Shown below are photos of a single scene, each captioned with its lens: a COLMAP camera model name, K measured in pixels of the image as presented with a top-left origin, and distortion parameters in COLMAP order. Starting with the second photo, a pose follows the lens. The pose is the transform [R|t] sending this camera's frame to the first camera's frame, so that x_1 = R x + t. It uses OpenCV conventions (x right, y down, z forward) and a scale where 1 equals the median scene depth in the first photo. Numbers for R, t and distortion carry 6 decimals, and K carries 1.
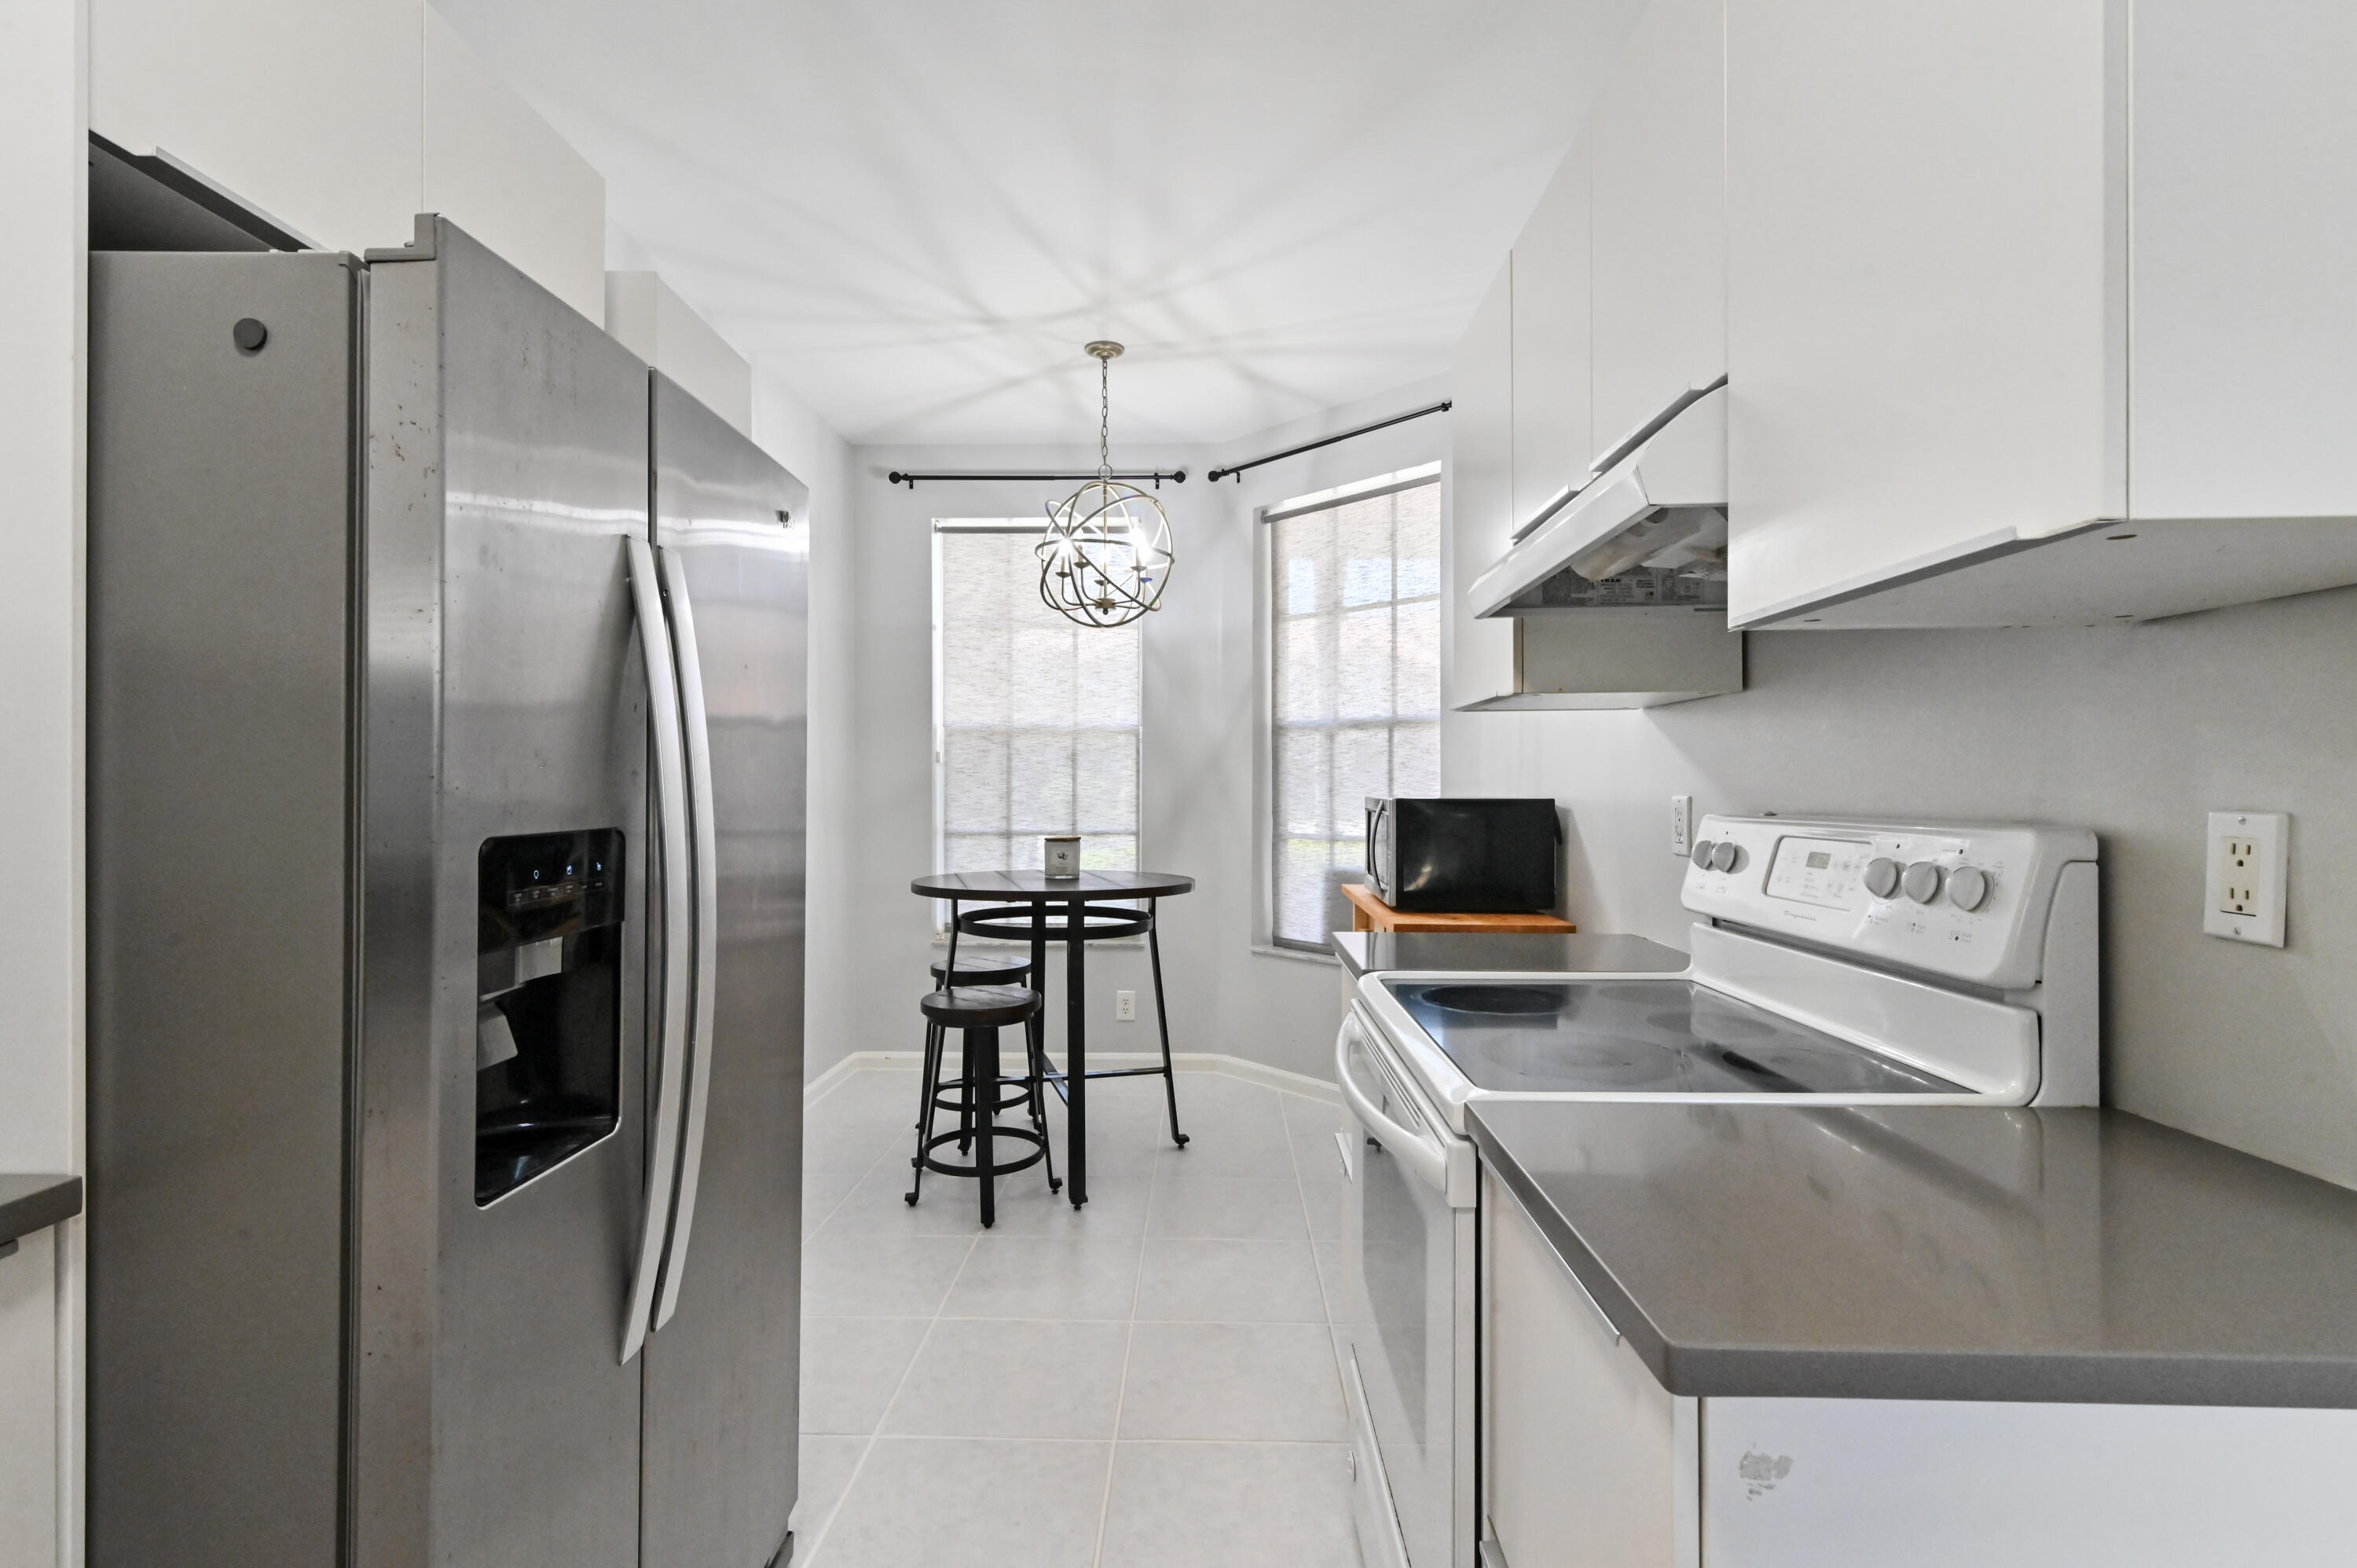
lens RADIAL K [[1081.1, 0, 1177.2], [0, 1081.1, 778.7], [0, 0, 1]] dist [-0.000960, -0.000104]
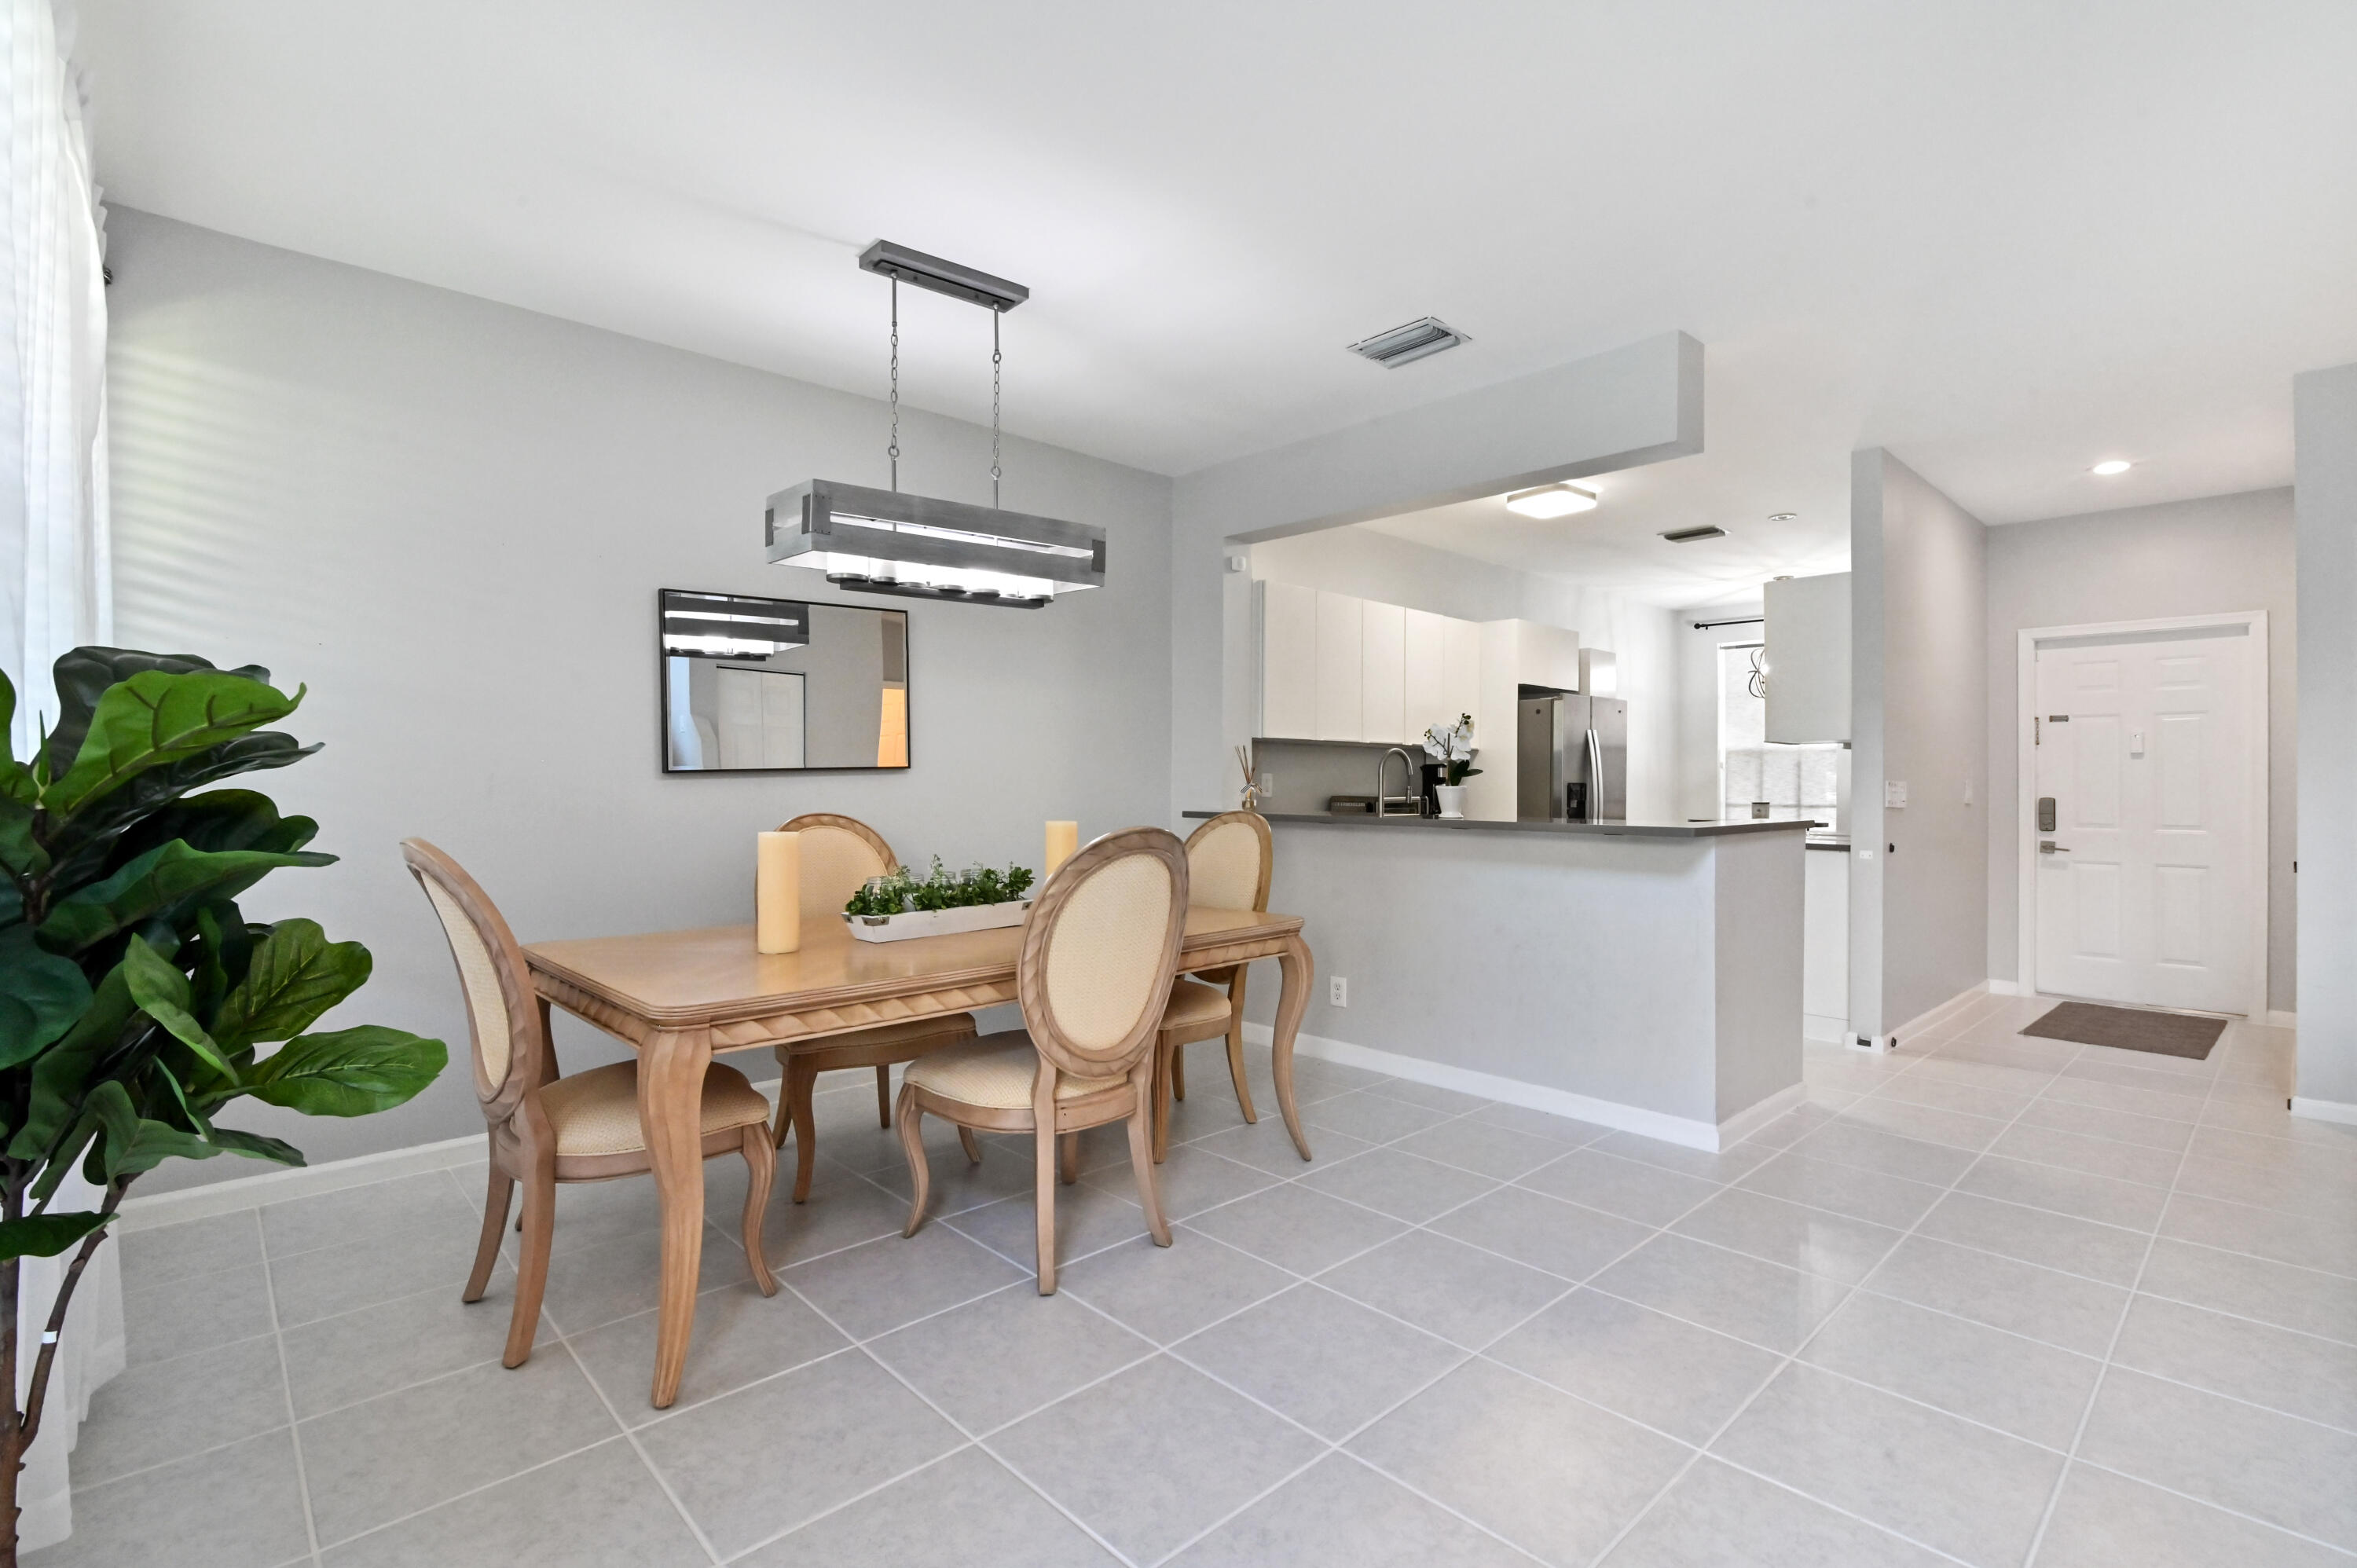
lens RADIAL K [[1081.1, 0, 1177.2], [0, 1081.1, 778.7], [0, 0, 1]] dist [-0.000960, -0.000104]
pose [[0.702333, -0.001914, -0.711845, 0.481319], [-0.000015, 0.999996, -0.002704, 0.009013], [0.711848, 0.001910, 0.702331, -1.077968]]
